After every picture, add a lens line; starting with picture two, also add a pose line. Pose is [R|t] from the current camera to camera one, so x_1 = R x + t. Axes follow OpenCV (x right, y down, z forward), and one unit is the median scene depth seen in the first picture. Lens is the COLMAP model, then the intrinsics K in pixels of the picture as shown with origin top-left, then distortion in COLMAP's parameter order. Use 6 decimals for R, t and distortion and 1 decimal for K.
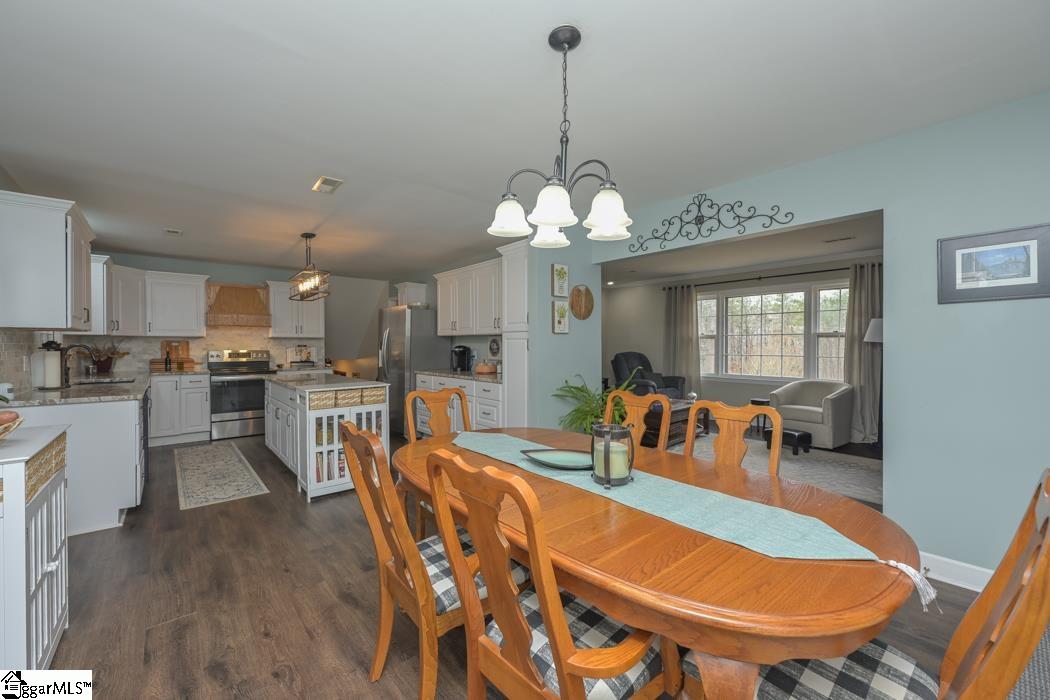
lens RADIAL K [[416.2, 0, 525.0], [0, 416.2, 350.0], [0, 0, 1]] dist [0.000711, 0.000045]
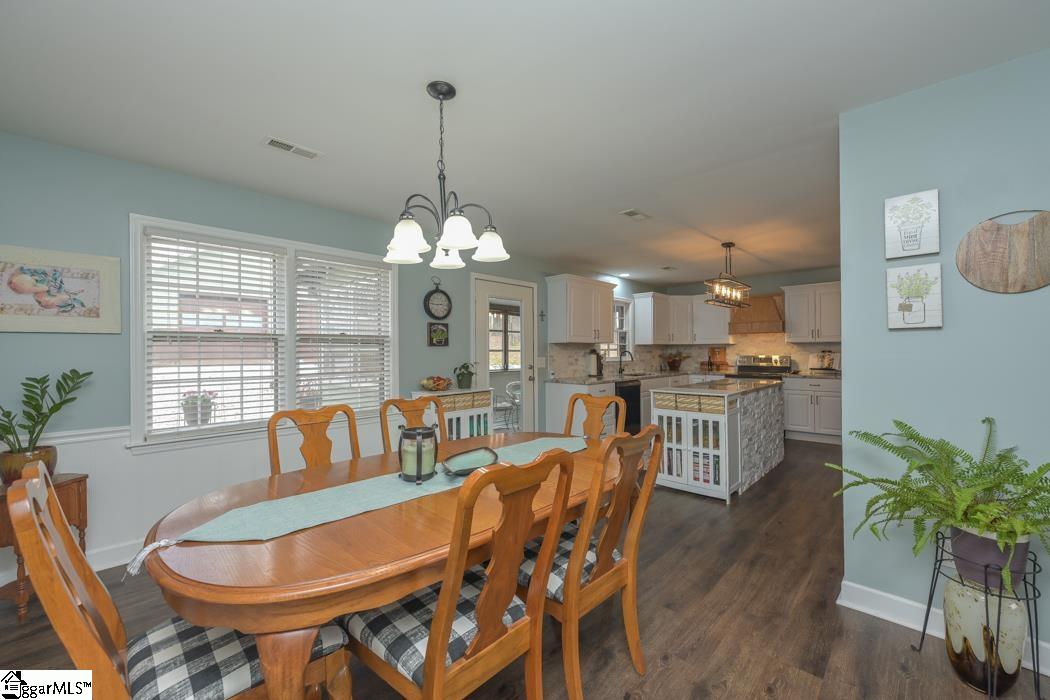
lens RADIAL K [[416.2, 0, 525.0], [0, 416.2, 350.0], [0, 0, 1]] dist [0.000711, 0.000045]
pose [[0.093390, -0.002793, -0.995626, 0.550550], [-0.007726, 0.999964, -0.003530, -0.008842], [0.995600, 0.008022, 0.093365, 0.486886]]
